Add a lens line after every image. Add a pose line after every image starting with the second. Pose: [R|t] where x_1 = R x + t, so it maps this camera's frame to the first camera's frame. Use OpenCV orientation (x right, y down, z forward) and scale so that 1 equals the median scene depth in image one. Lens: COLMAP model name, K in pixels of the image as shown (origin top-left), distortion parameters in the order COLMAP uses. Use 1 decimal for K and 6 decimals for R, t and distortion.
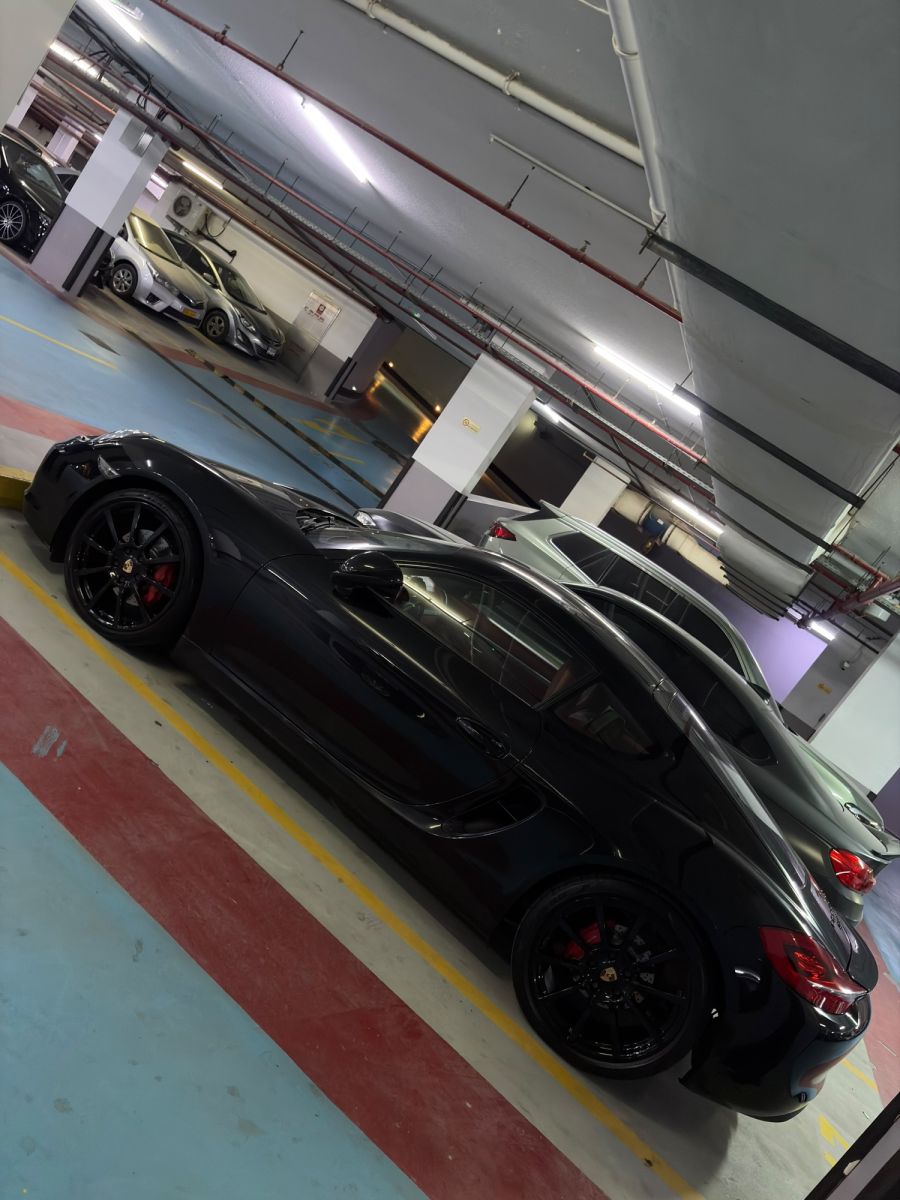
lens RADIAL K [[911.3, 0, 440.2], [0, 911.3, 599.7], [0, 0, 1]] dist [0.015861, -0.002977]
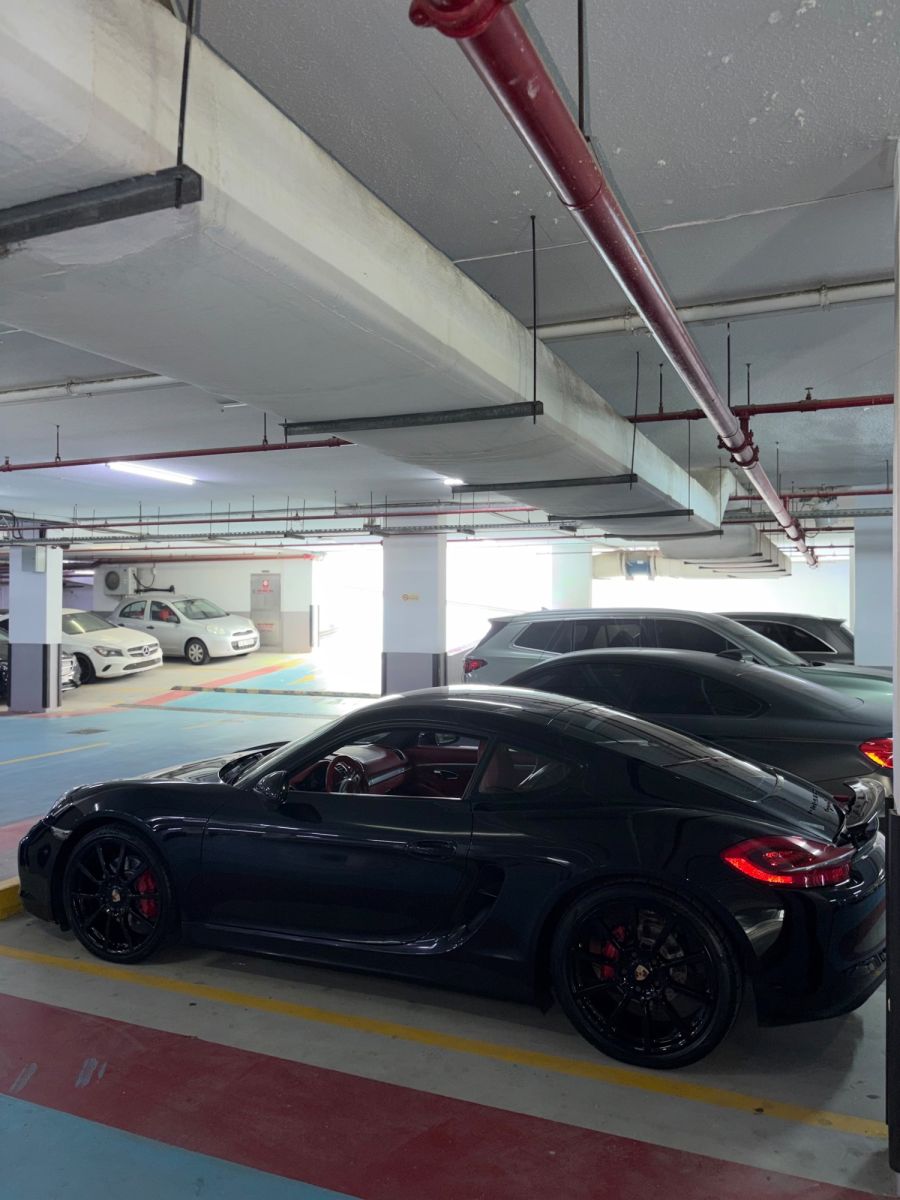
lens RADIAL K [[911.3, 0, 440.2], [0, 911.3, 599.7], [0, 0, 1]] dist [0.015861, -0.002977]
pose [[0.820681, -0.571324, -0.008431, 0.242978], [0.559066, 0.805945, -0.194672, 0.132581], [0.118016, 0.155050, 0.980832, -0.136855]]
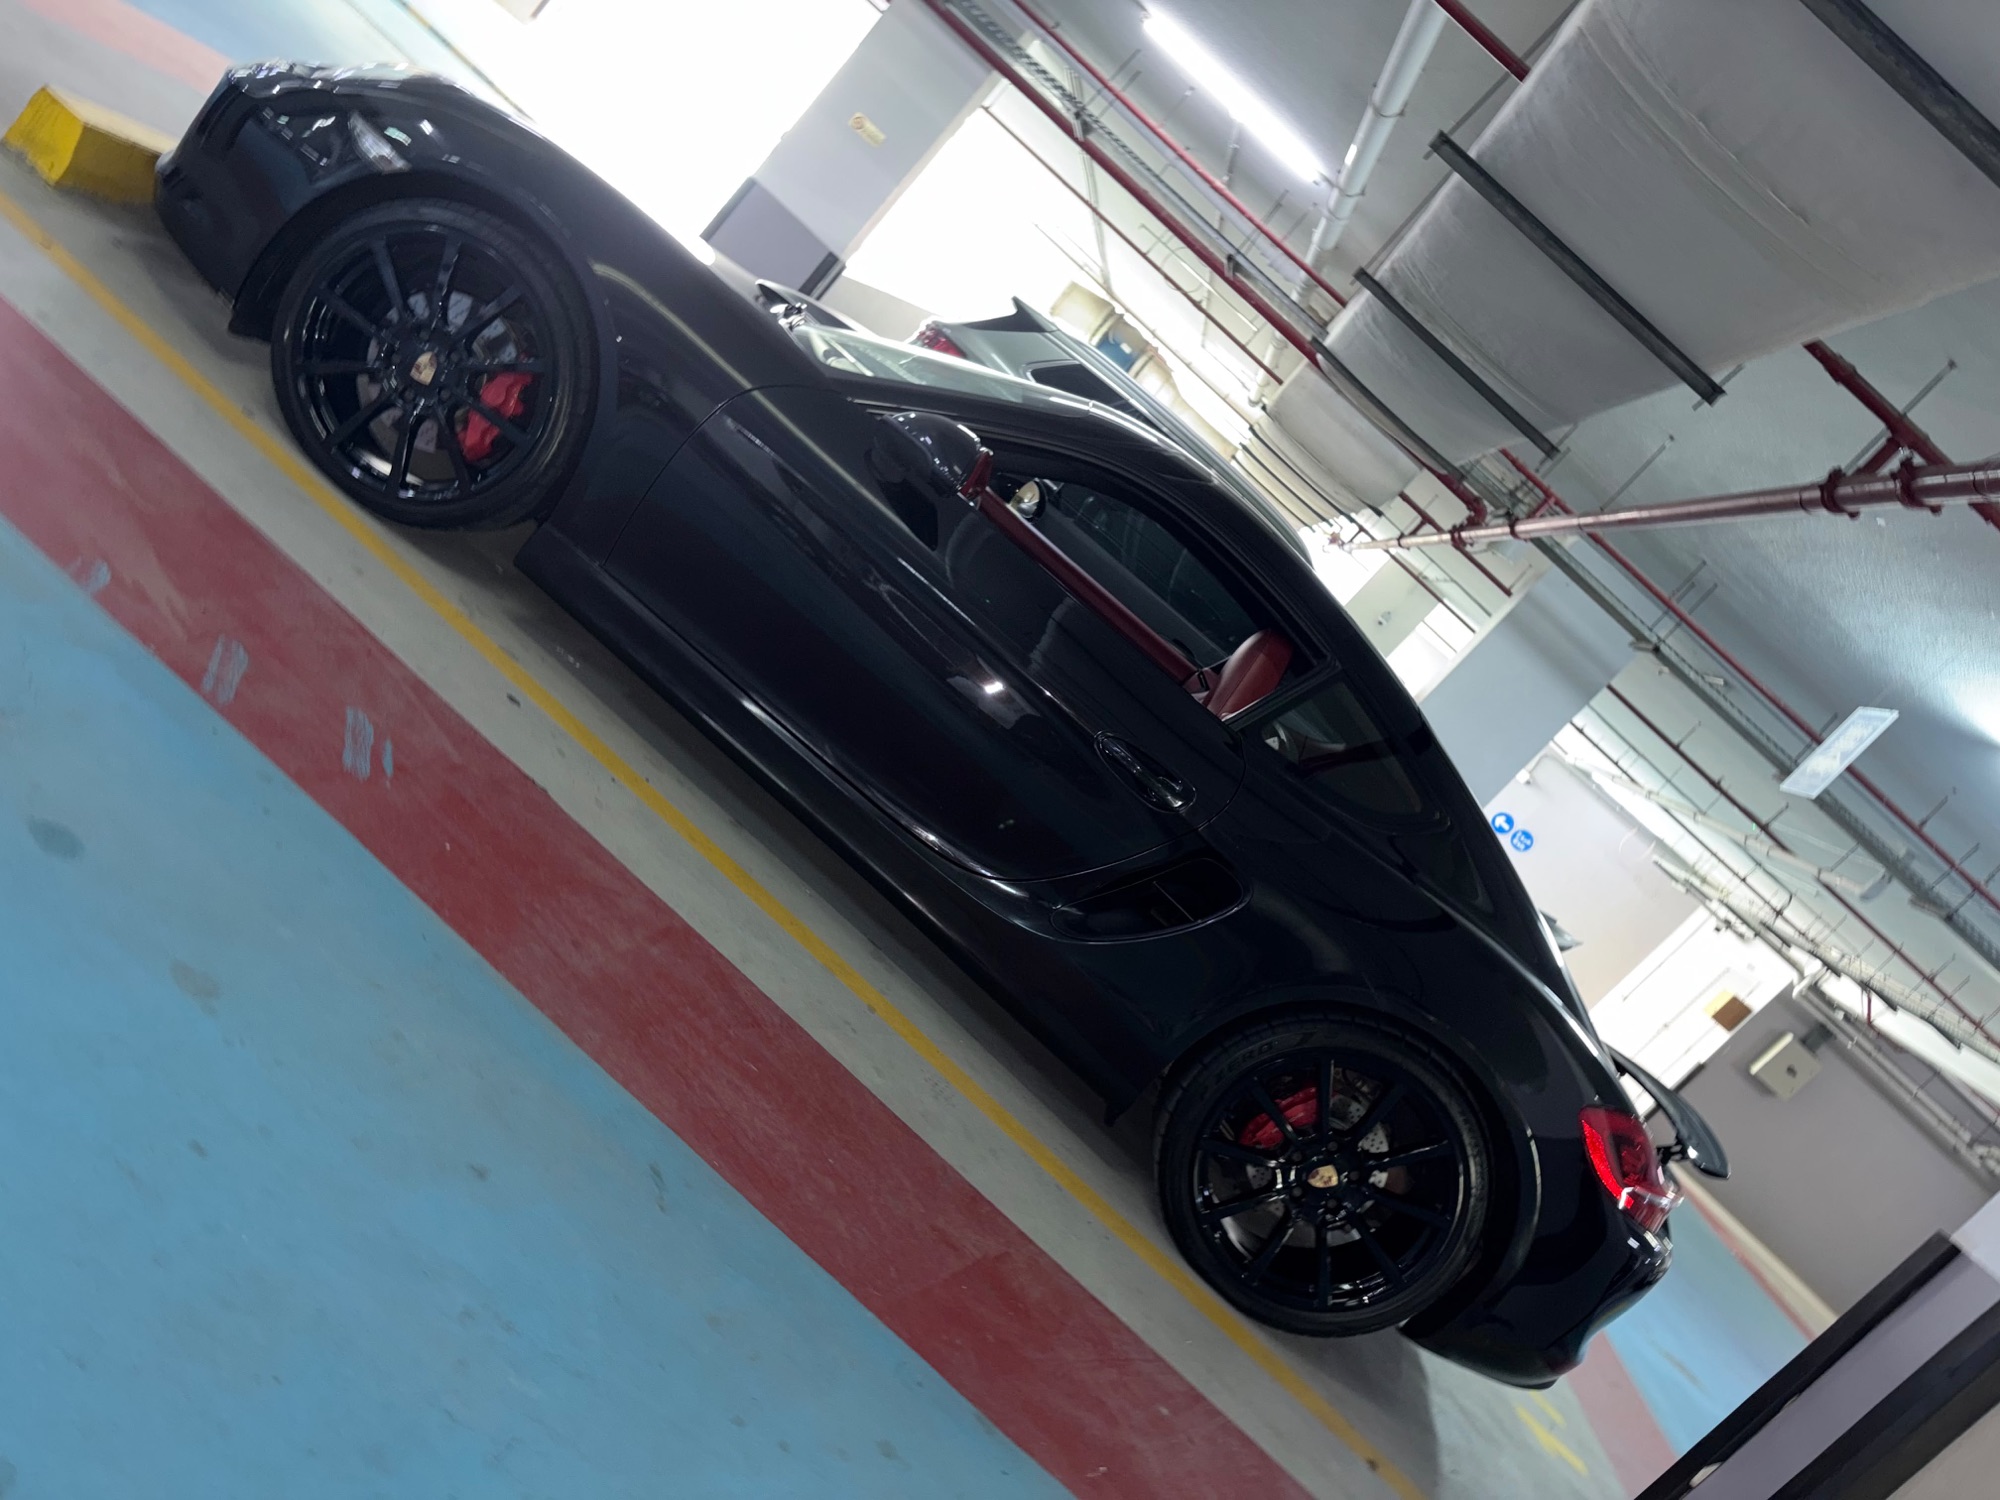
lens RADIAL K [[1518.8, 0, 993.0], [0, 1518.8, 757.7], [0, 0, 1]] dist [0.015861, -0.002977]
pose [[0.974851, 0.059214, 0.214846, -0.246959], [-0.100597, 0.977170, 0.187133, -0.019168], [-0.198860, -0.204039, 0.958552, 0.144059]]
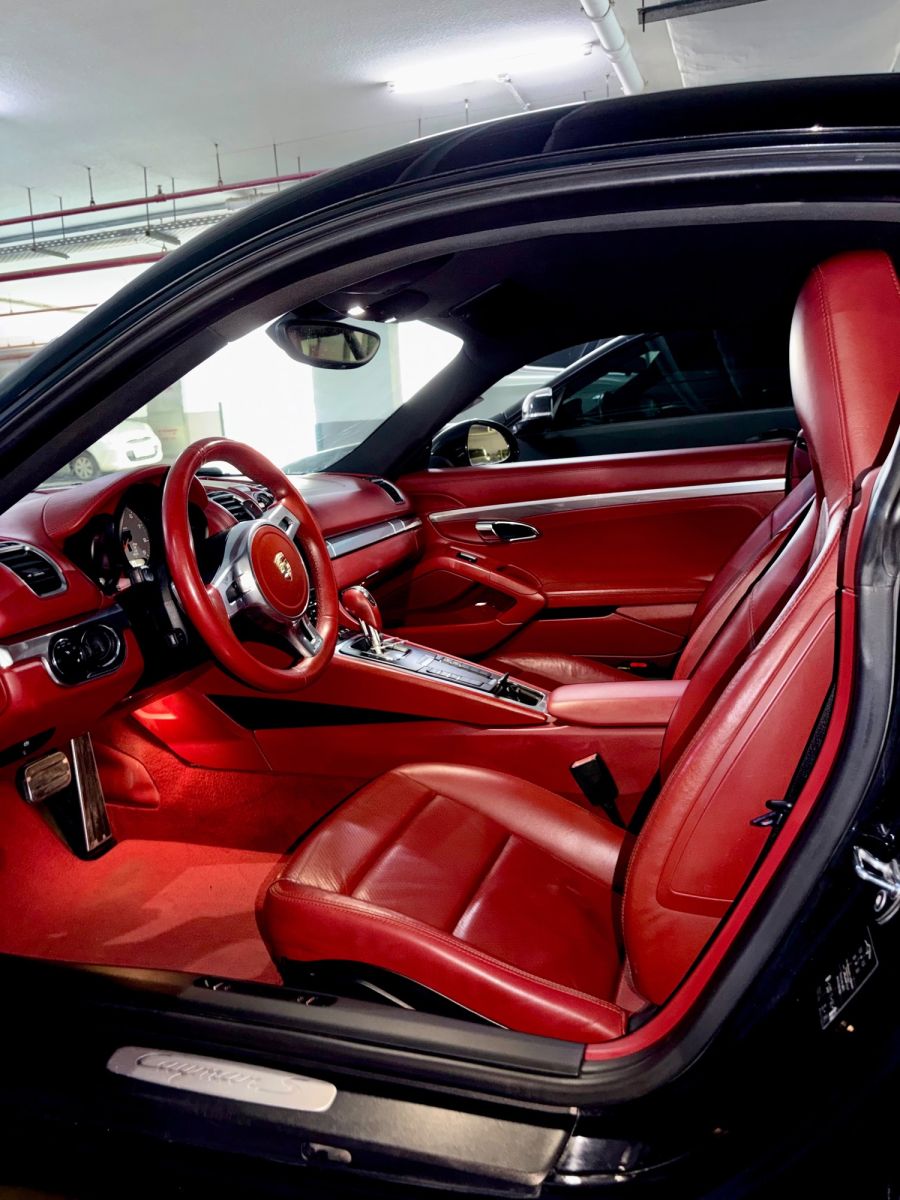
lens RADIAL K [[911.3, 0, 440.2], [0, 911.3, 599.7], [0, 0, 1]] dist [0.015861, -0.002977]
pose [[0.781142, -0.621097, -0.063679, 0.021547], [0.622559, 0.782562, 0.004075, 0.076638], [0.047302, -0.042827, 0.997962, 0.884420]]
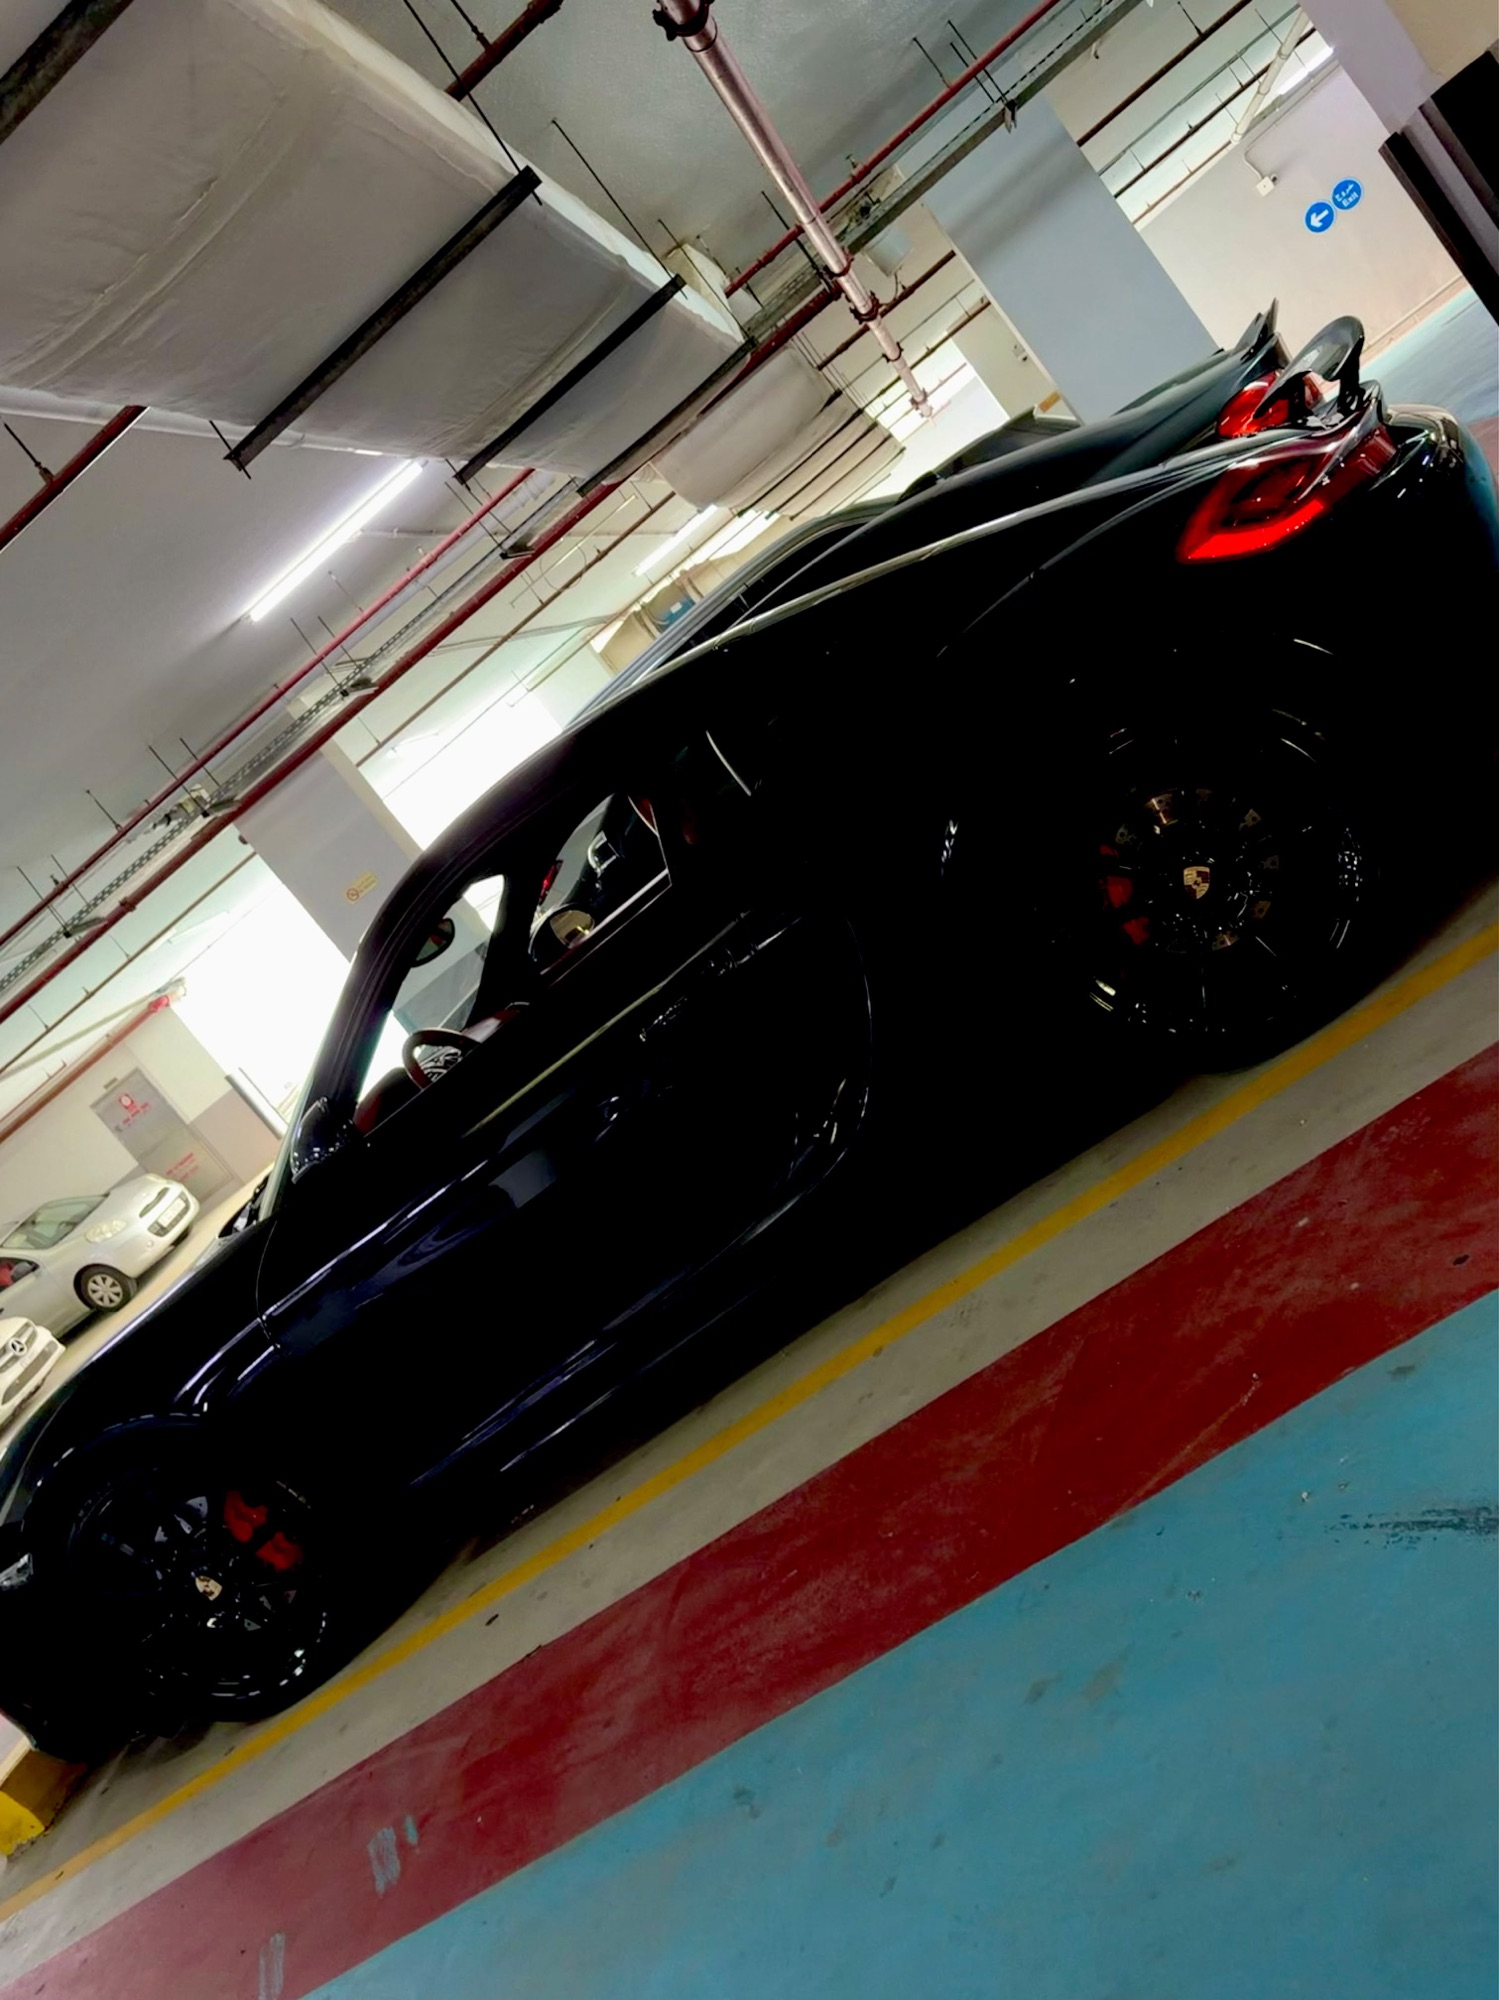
lens RADIAL K [[1670.1, 0, 743.2], [0, 1670.1, 1007.0], [0, 0, 1]] dist [-0.028463, 0.104103]
pose [[0.277649, -0.960476, 0.019913, 0.032569], [0.960665, 0.277460, -0.011745, 0.198563], [0.005756, 0.022391, 0.999733, 0.094773]]
